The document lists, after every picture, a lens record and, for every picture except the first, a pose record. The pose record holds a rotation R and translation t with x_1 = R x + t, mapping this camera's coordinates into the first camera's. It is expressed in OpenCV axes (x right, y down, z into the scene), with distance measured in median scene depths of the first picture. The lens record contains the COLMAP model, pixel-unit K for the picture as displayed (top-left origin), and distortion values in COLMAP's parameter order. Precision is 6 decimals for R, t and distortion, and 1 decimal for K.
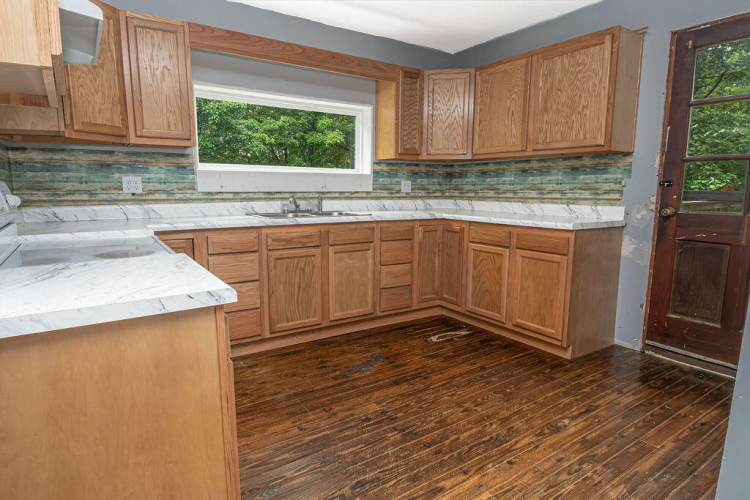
lens RADIAL K [[430.1, 0, 377.5], [0, 430.1, 252.5], [0, 0, 1]] dist [0.001257, -0.007392]
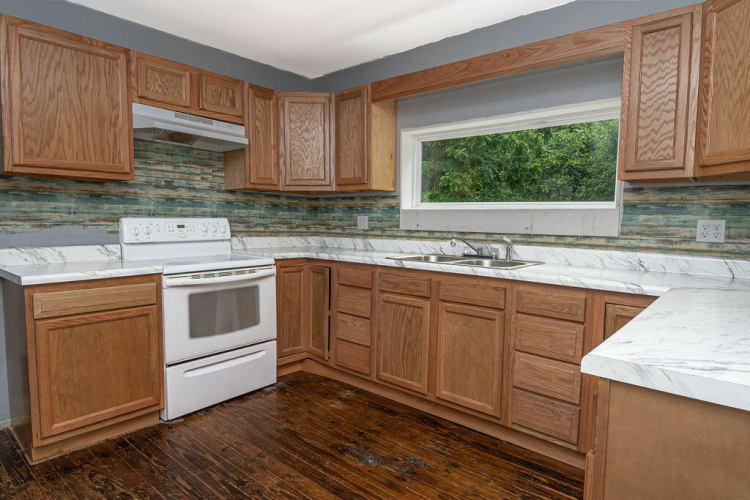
lens RADIAL K [[430.1, 0, 374.9], [0, 430.1, 249.2], [0, 0, 1]] dist [0.001257, -0.007392]
pose [[0.267382, 0.063033, -0.961527, 0.651281], [-0.163104, 0.986420, 0.019308, -0.111298], [0.949686, 0.151666, 0.274032, 0.706761]]
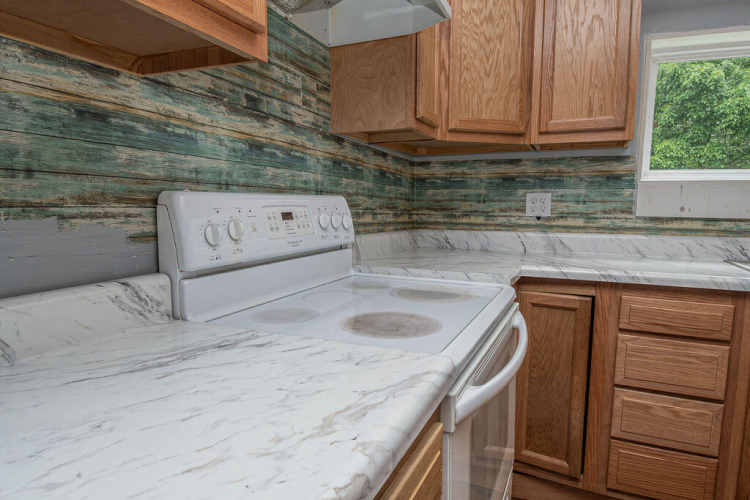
lens RADIAL K [[457.6, 0, 372.4], [0, 457.6, 256.7], [0, 0, 1]] dist [-0.002165, -0.007385]
pose [[0.520970, 0.094599, -0.848317, -0.062592], [-0.139469, 0.989917, 0.024738, -0.052731], [0.842104, 0.105426, 0.528911, 0.378408]]
